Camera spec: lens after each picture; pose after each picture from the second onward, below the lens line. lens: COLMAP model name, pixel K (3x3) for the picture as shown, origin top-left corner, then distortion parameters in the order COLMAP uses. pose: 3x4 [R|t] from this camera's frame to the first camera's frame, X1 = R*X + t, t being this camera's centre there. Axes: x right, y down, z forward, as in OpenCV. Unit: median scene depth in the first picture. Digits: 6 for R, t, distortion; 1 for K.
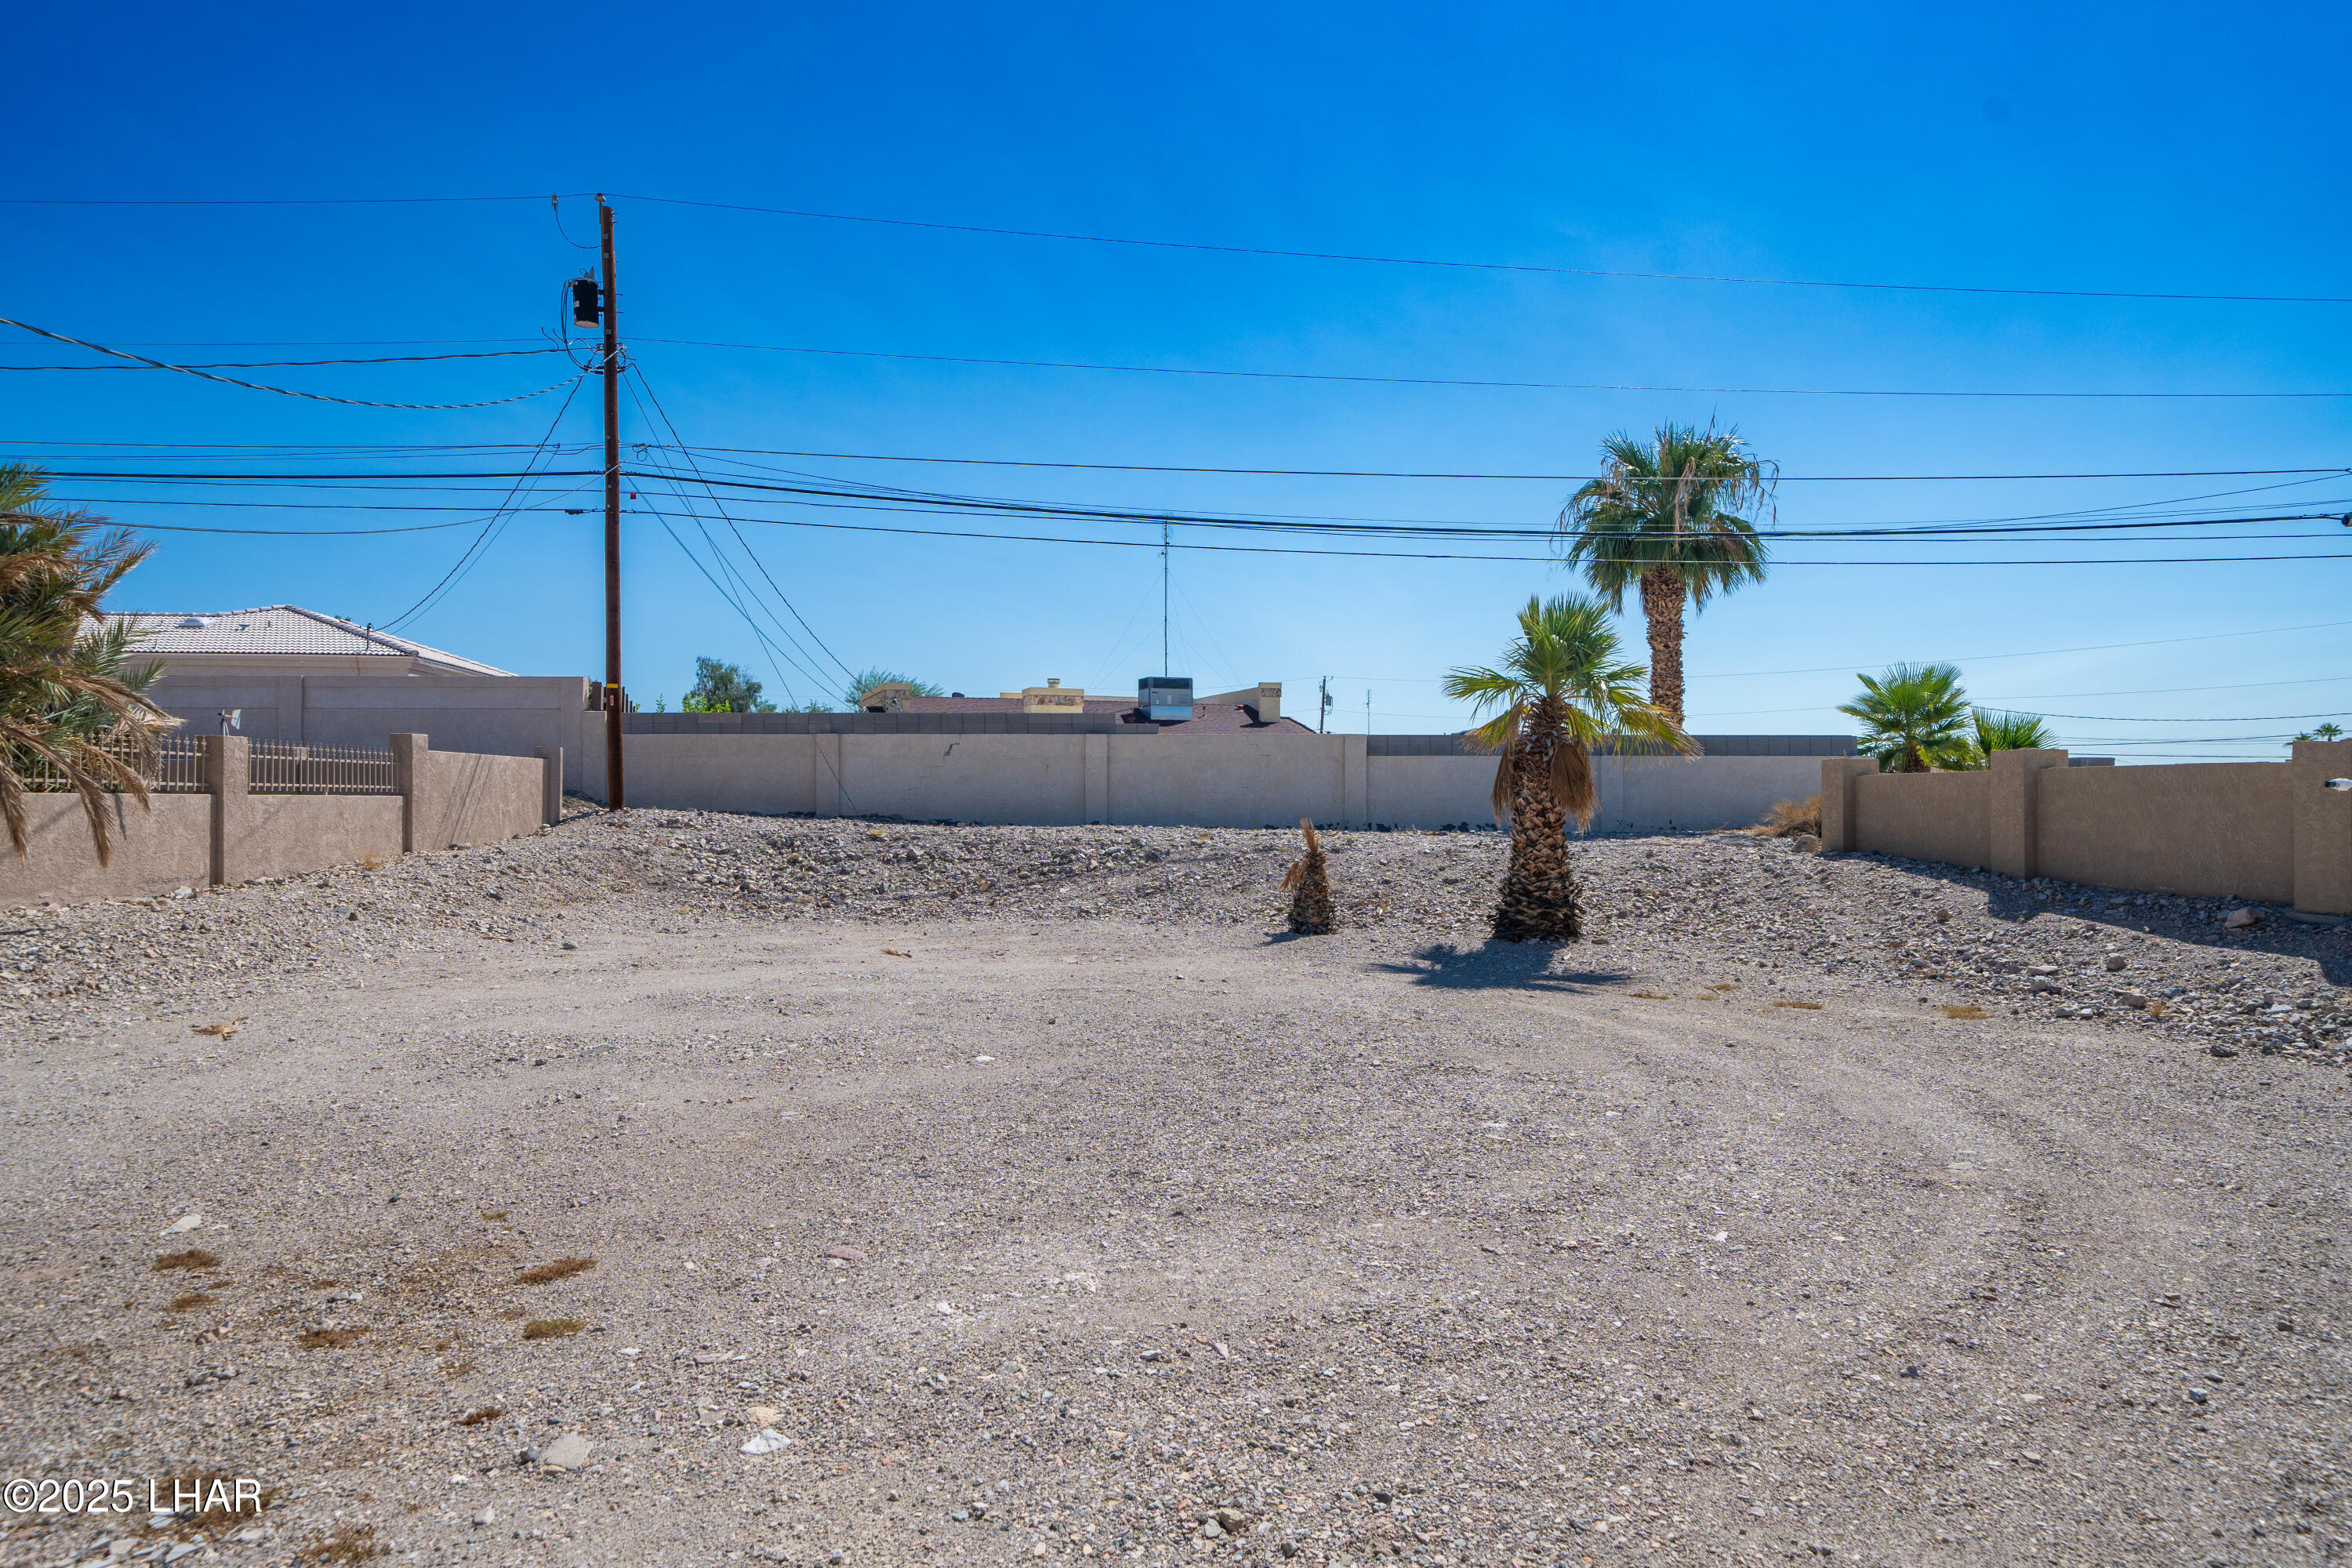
lens RADIAL K [[1410.0, 0, 1178.4], [0, 1410.0, 800.6], [0, 0, 1]] dist [0.003263, 0.000764]
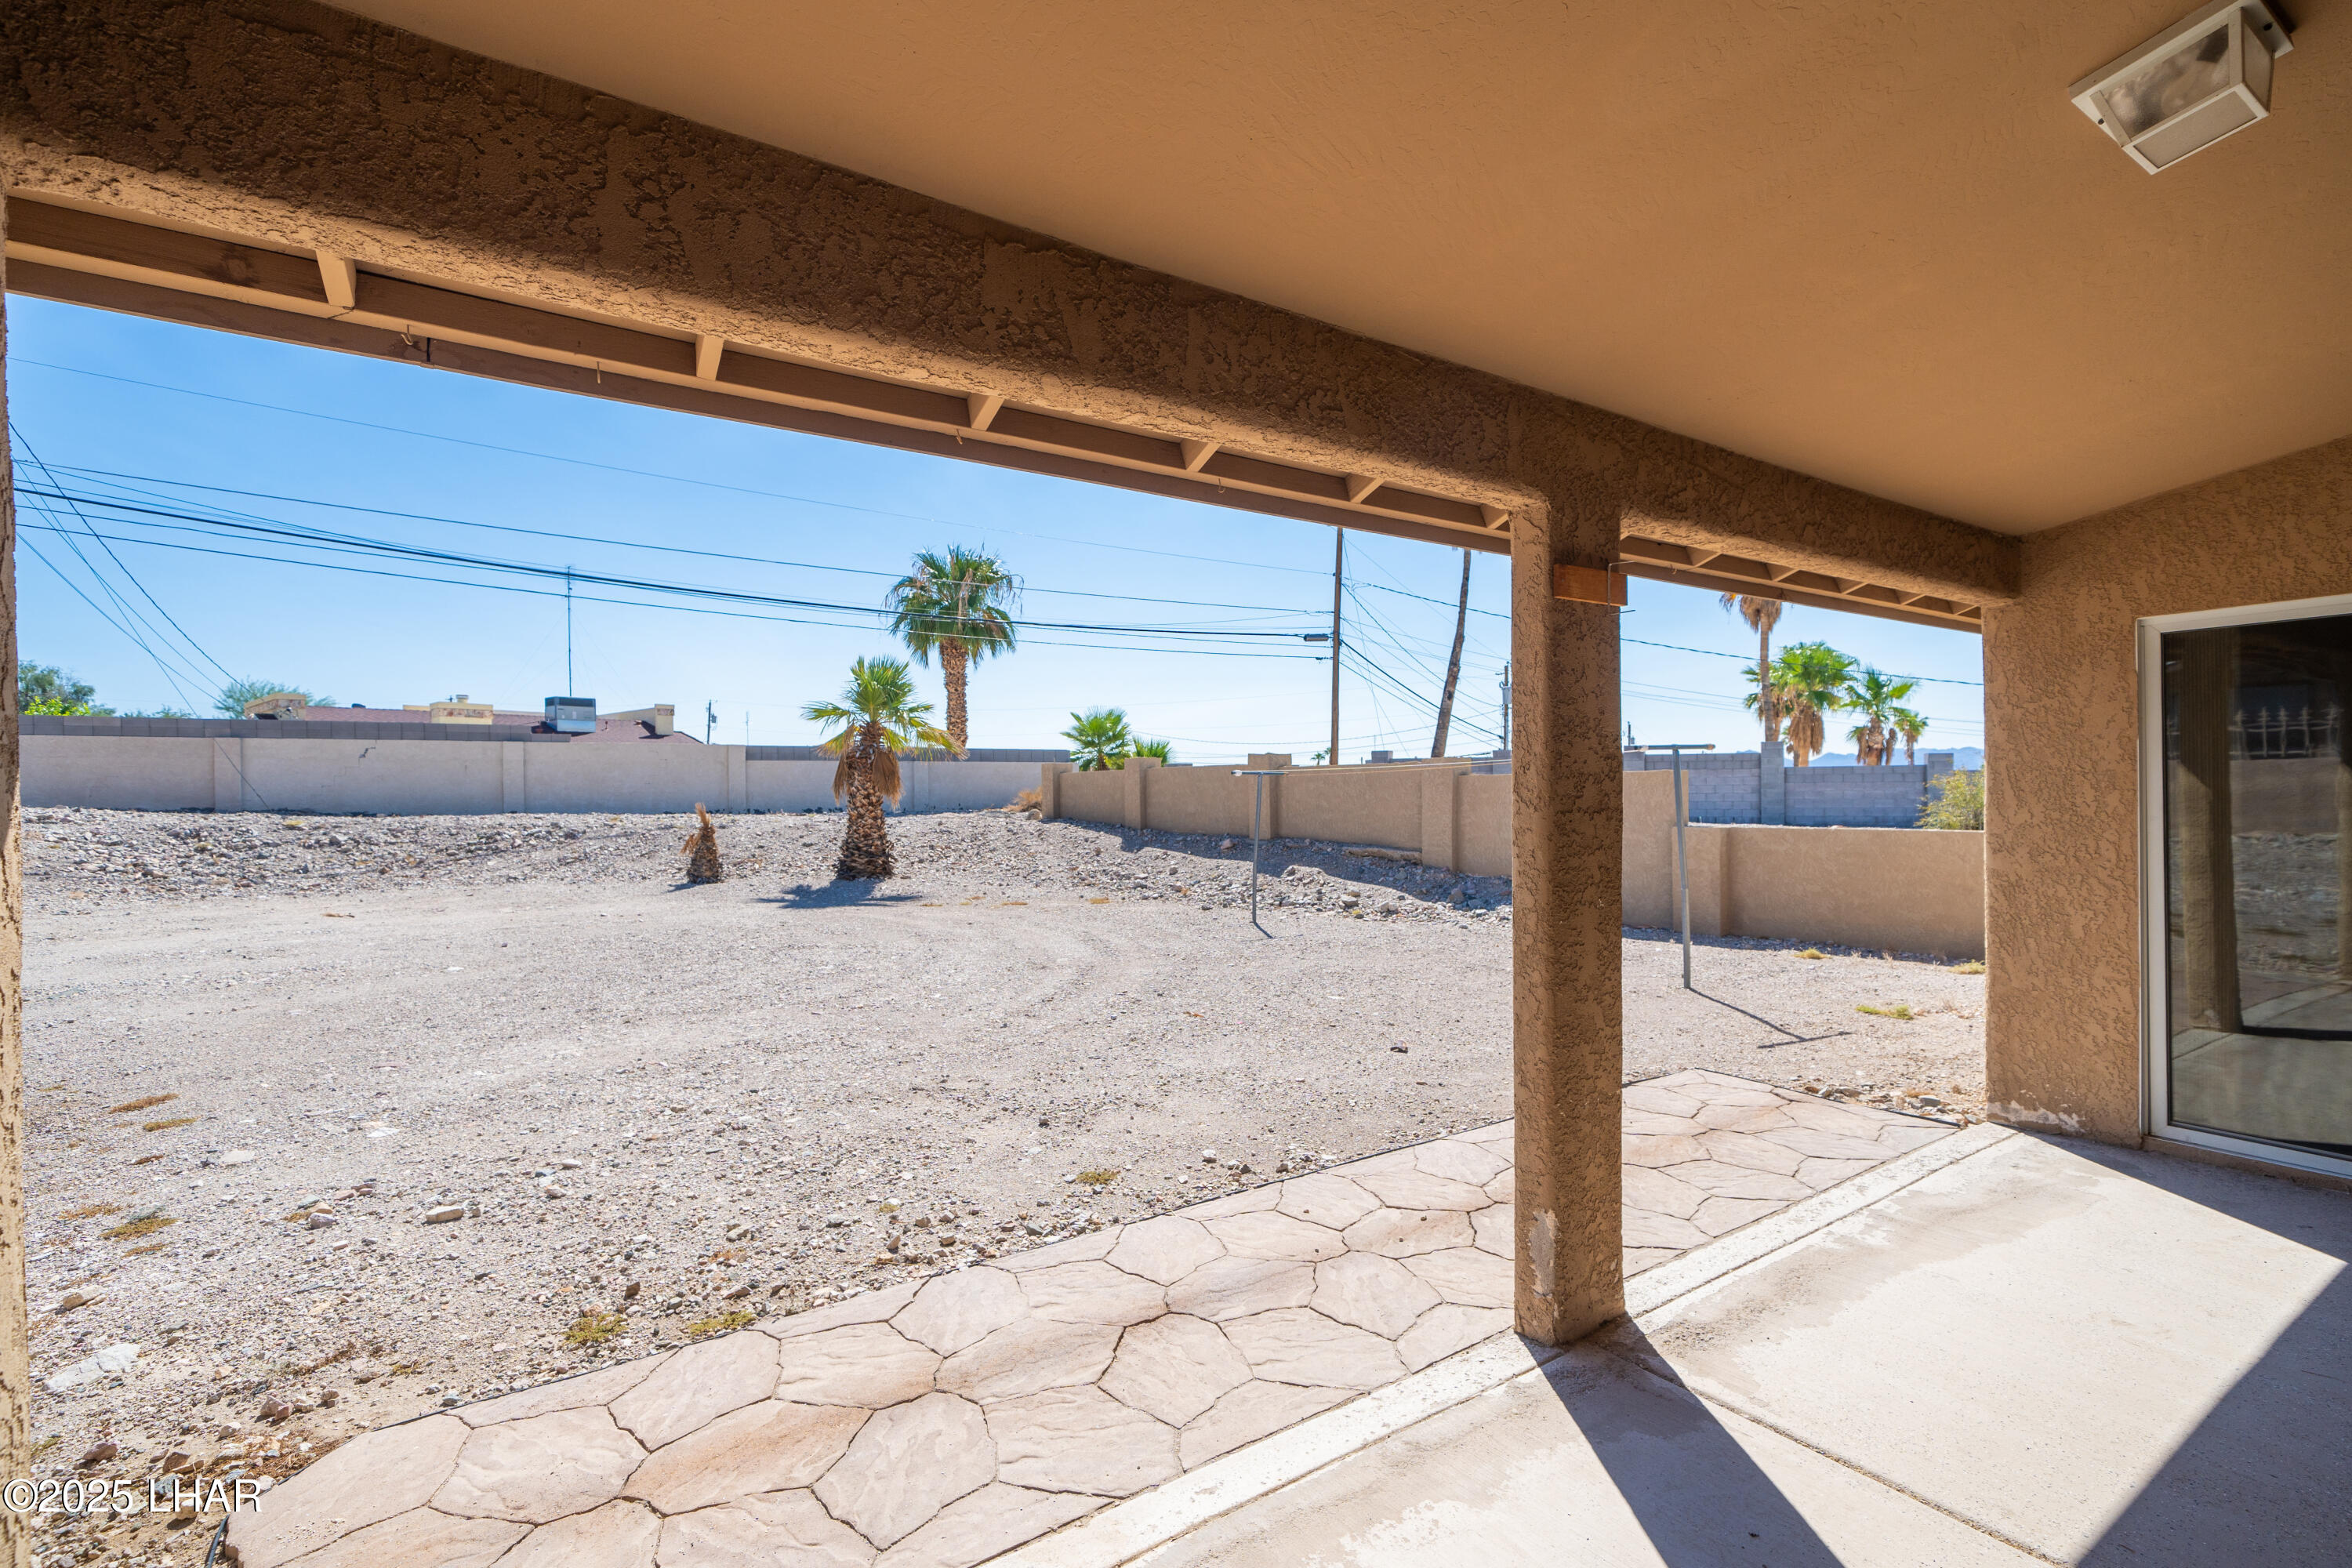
lens RADIAL K [[1026.2, 0, 1184.0], [0, 1026.2, 795.2], [0, 0, 1]] dist [-0.001723, 0.000228]
pose [[0.860031, -0.011008, 0.510123, -0.014543], [0.011567, 0.999931, 0.002076, 0.007122], [-0.510110, 0.004115, 0.860099, -0.117182]]
